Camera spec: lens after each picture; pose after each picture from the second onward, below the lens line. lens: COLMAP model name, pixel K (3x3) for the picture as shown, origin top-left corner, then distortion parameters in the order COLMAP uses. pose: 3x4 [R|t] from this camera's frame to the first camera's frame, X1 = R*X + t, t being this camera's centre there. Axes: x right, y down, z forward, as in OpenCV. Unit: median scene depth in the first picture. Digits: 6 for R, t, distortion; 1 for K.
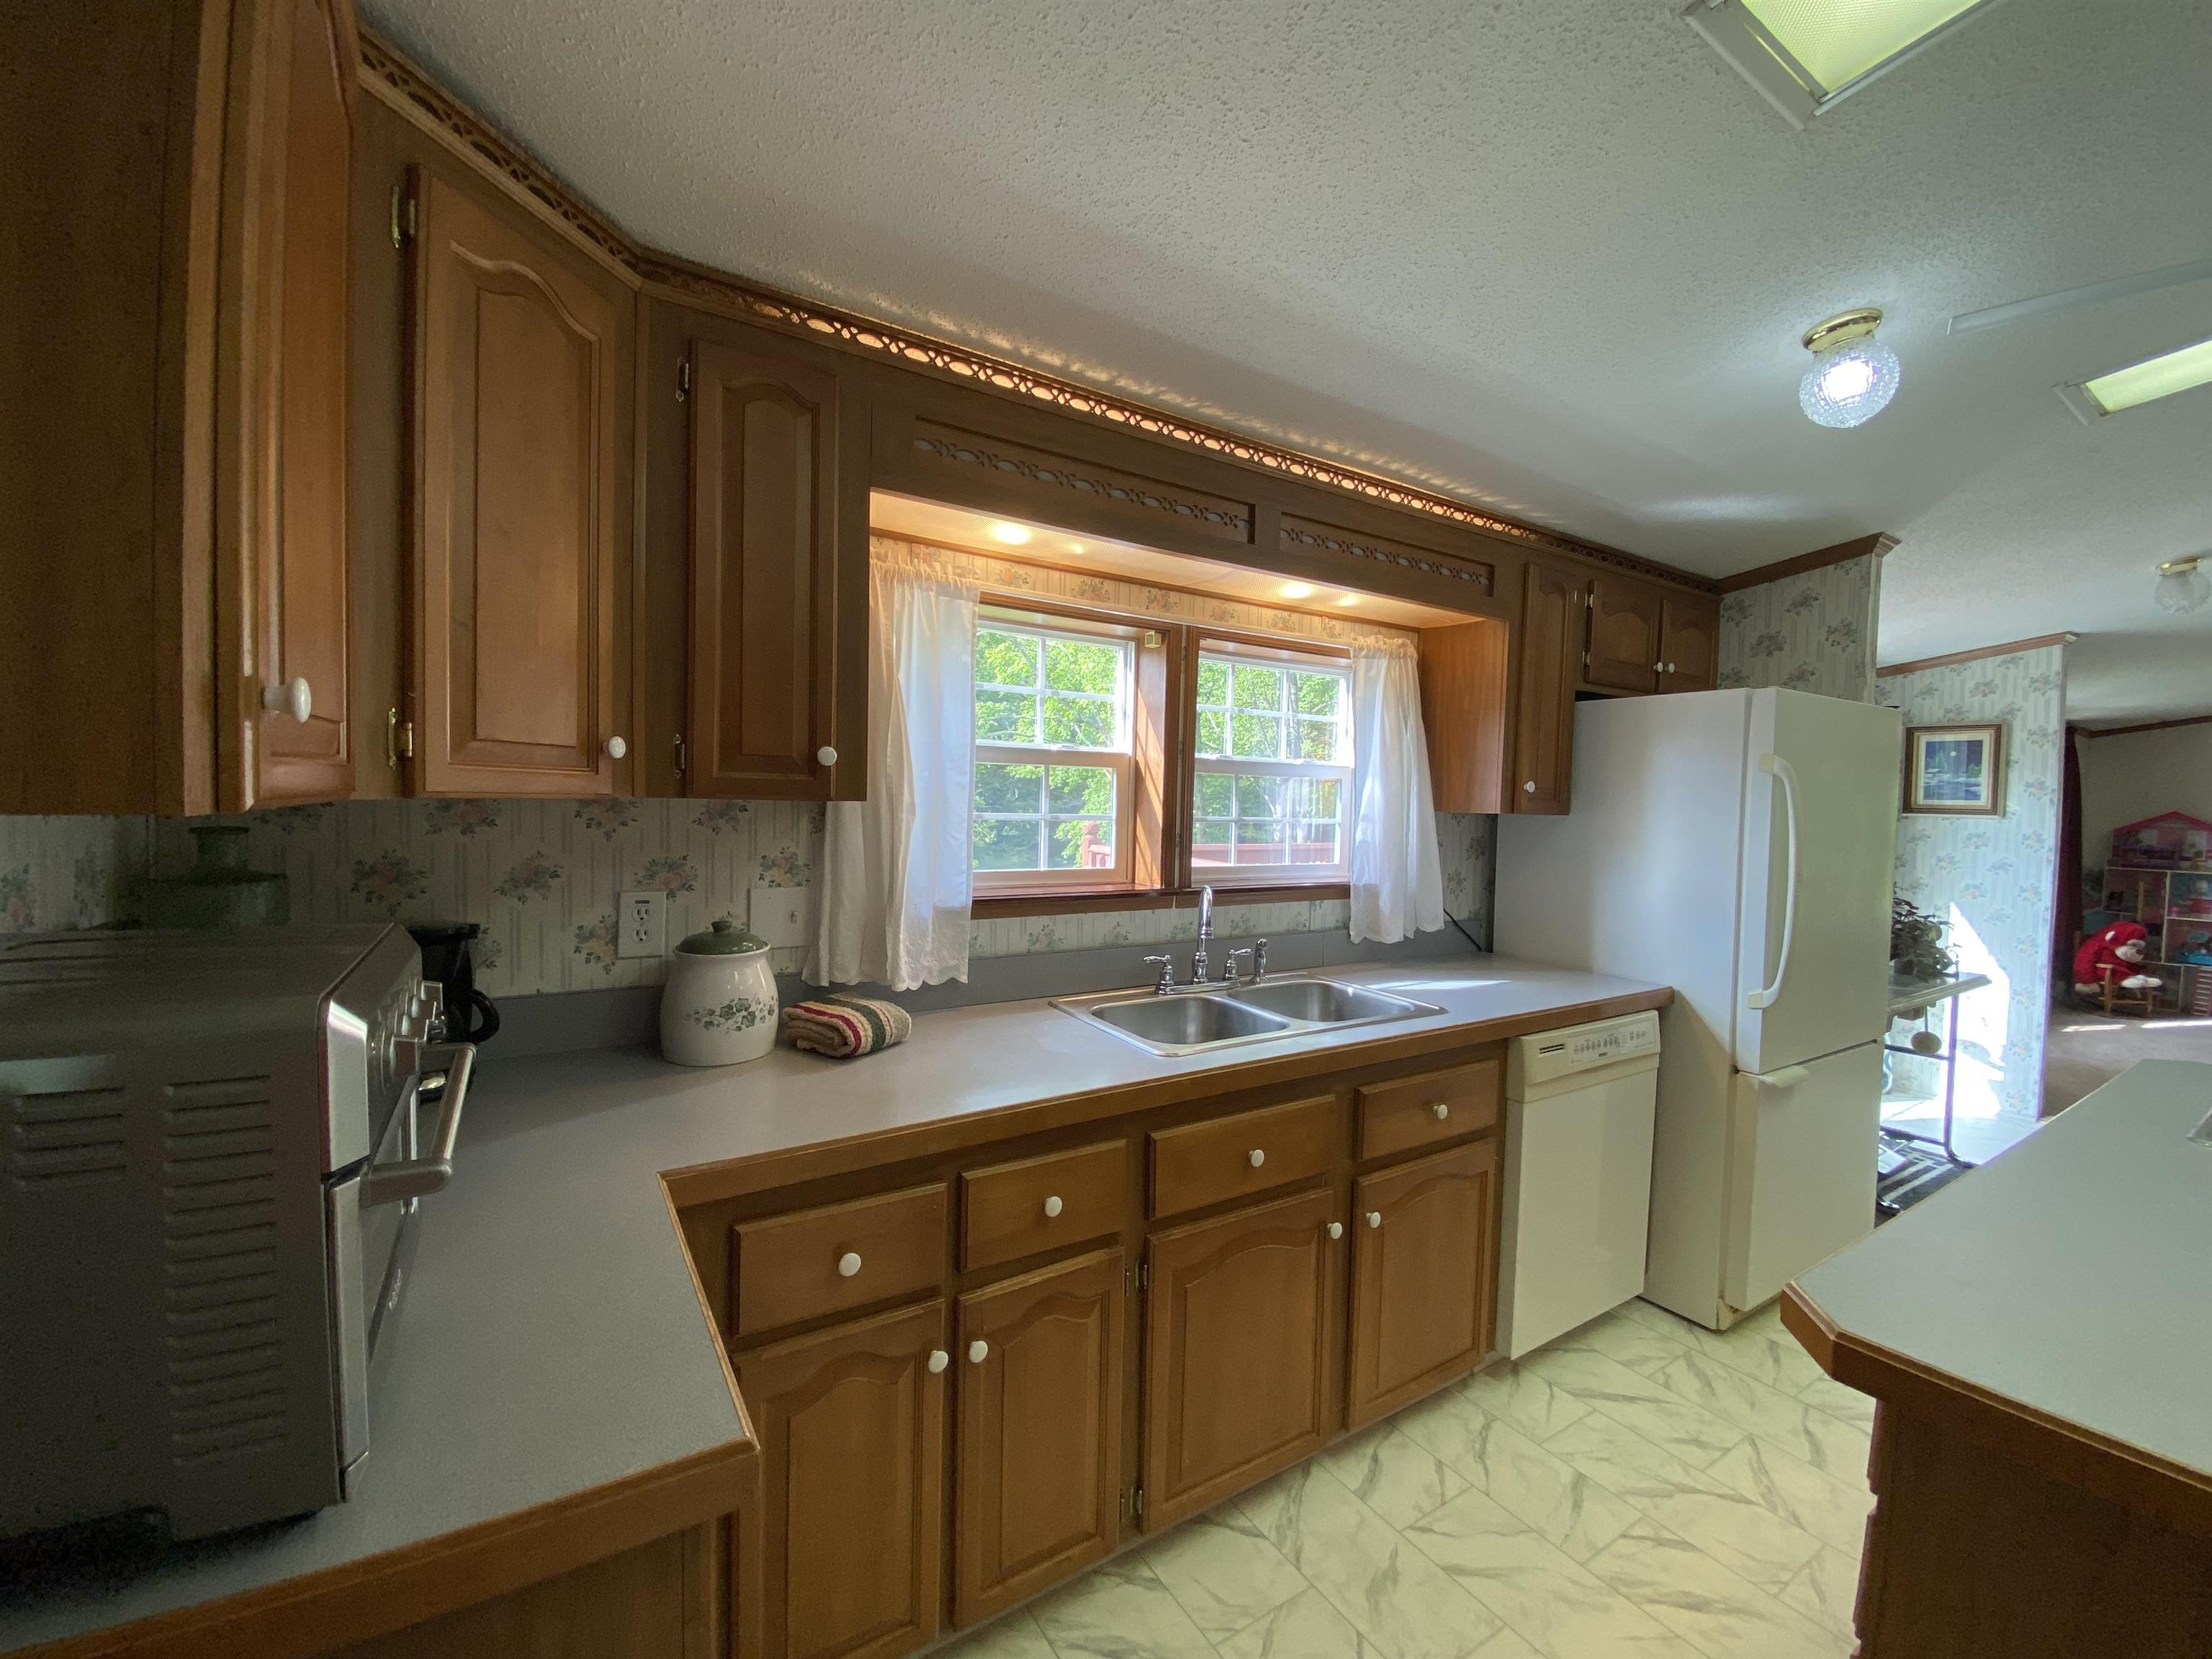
lens RADIAL K [[899.3, 0, 1105.7], [0, 899.3, 826.0], [0, 0, 1]] dist [0.003804, -0.012120]
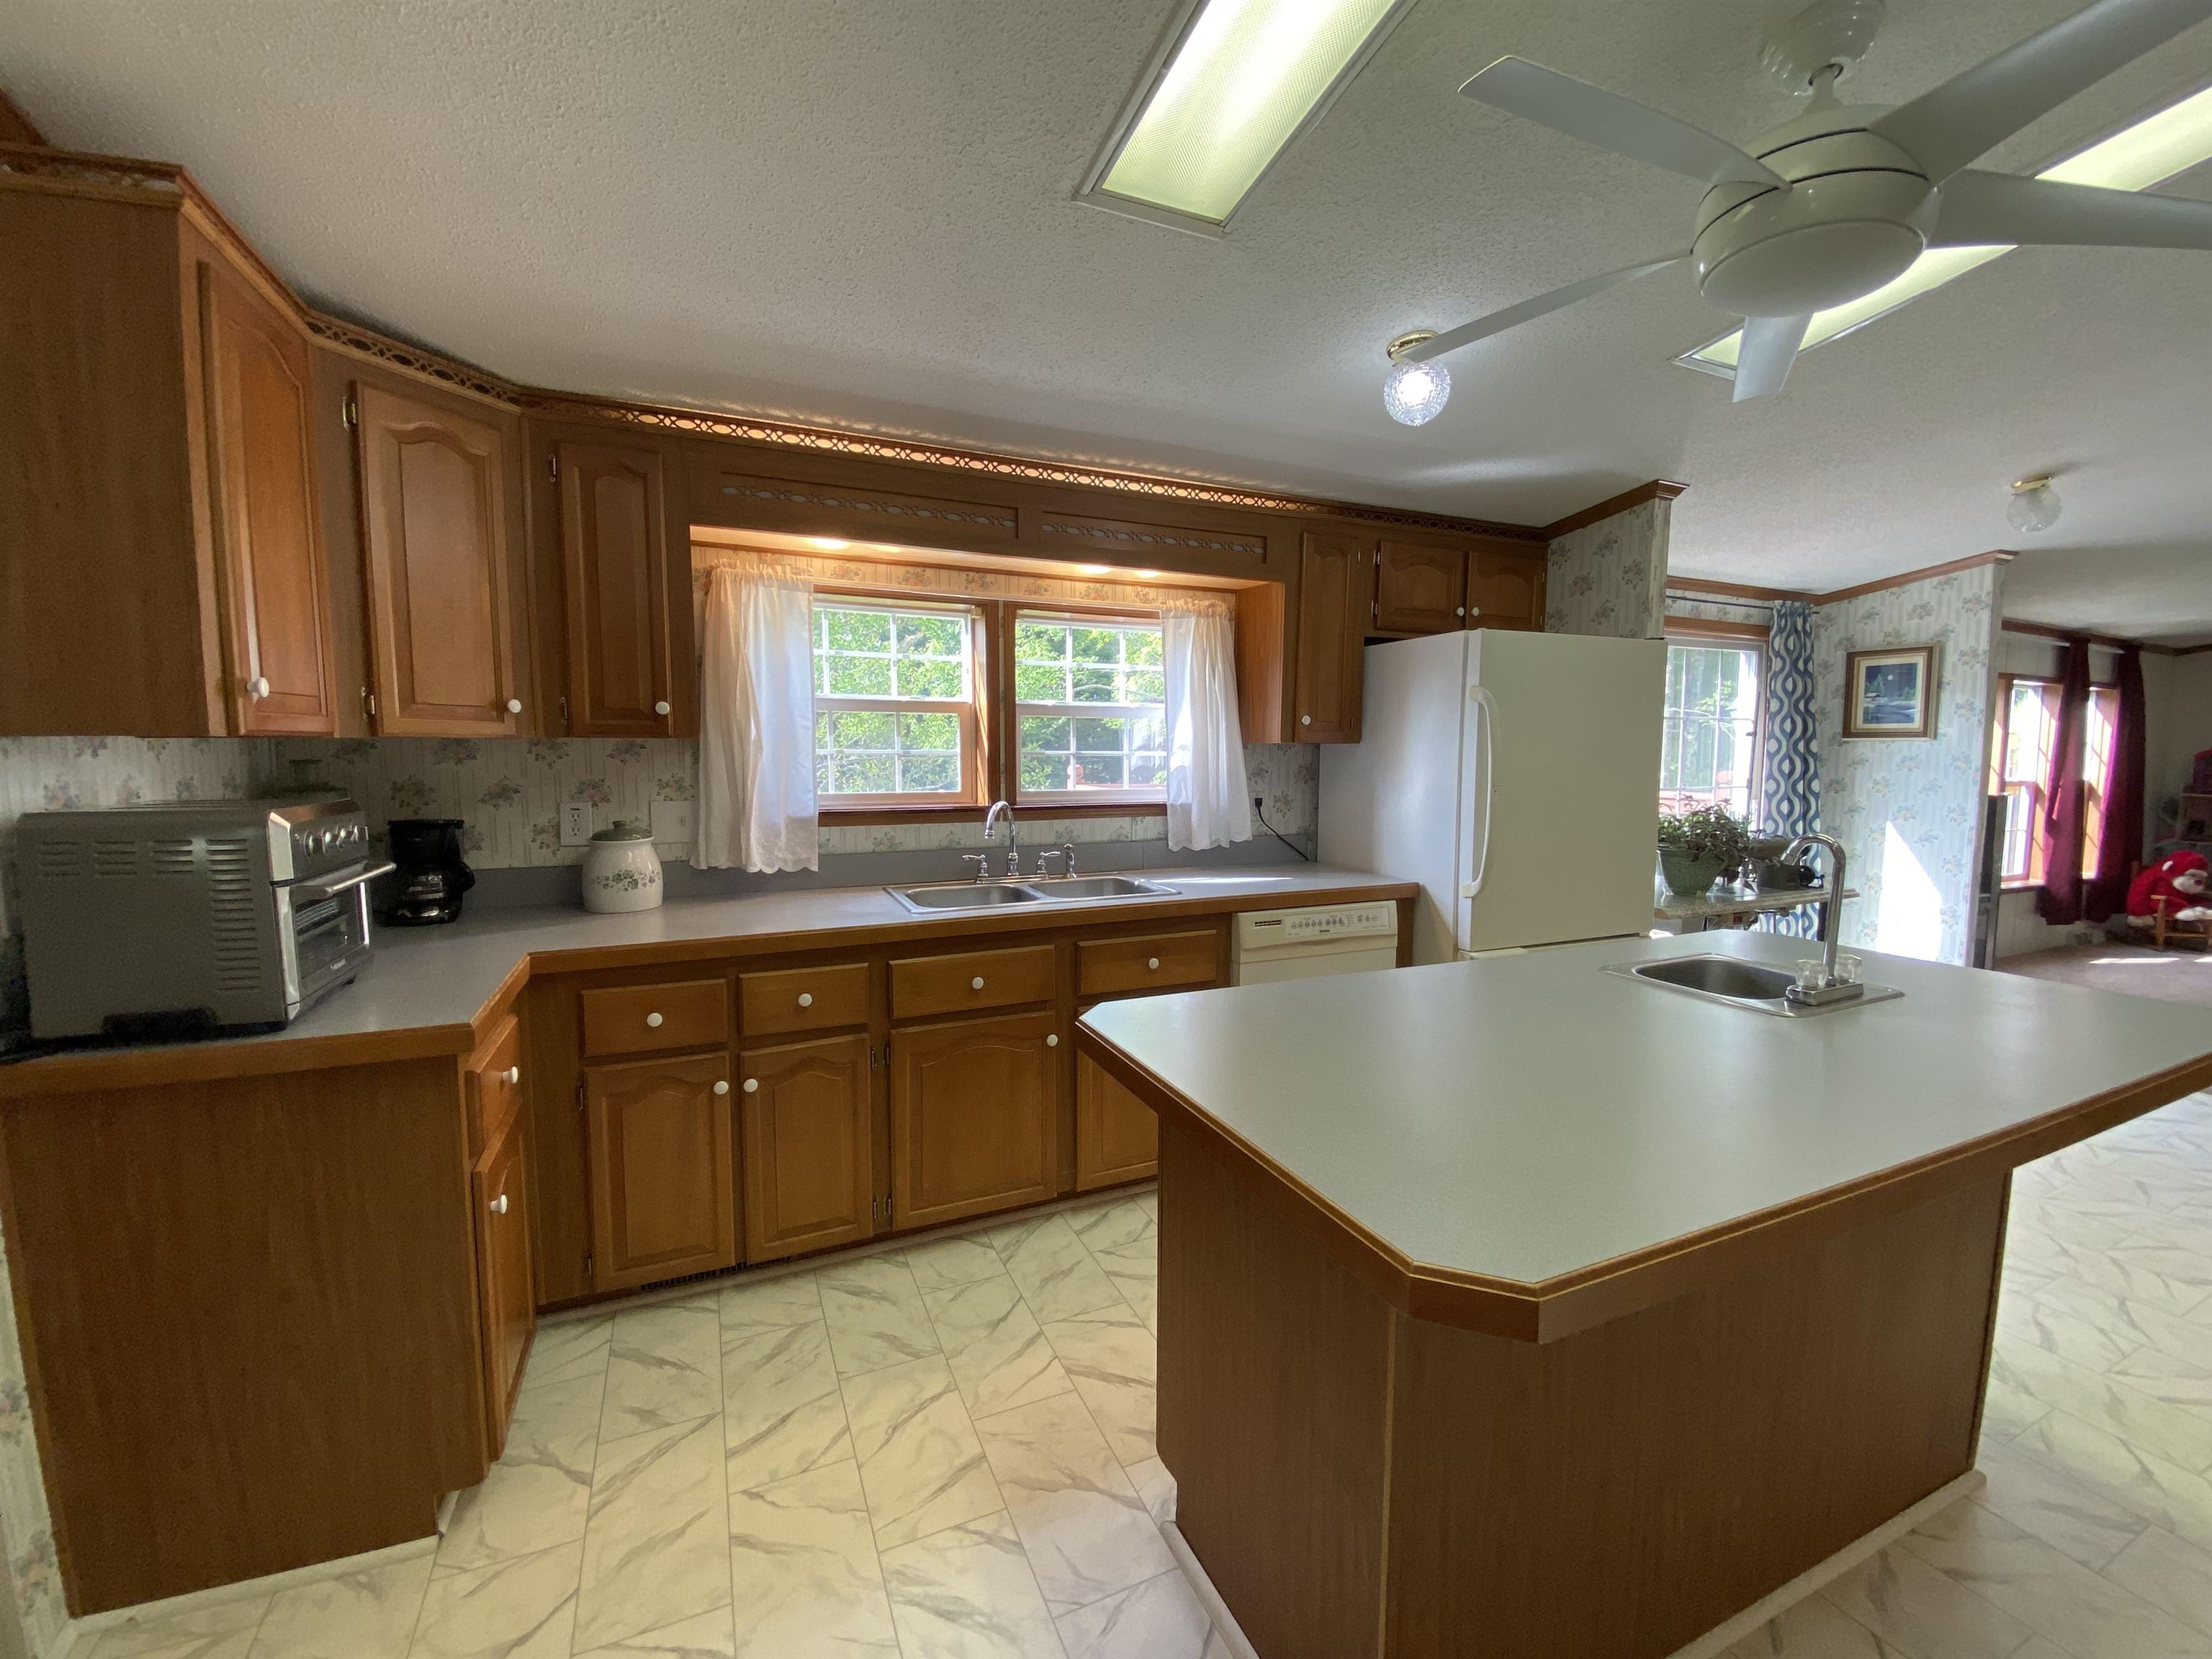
lens RADIAL K [[899.3, 0, 1112.2], [0, 899.3, 829.2], [0, 0, 1]] dist [0.003804, -0.012120]
pose [[0.989178, -0.011545, -0.146268, 0.450736], [0.019230, 0.998501, 0.051238, 0.042762], [0.145458, -0.053496, 0.987917, -0.274528]]
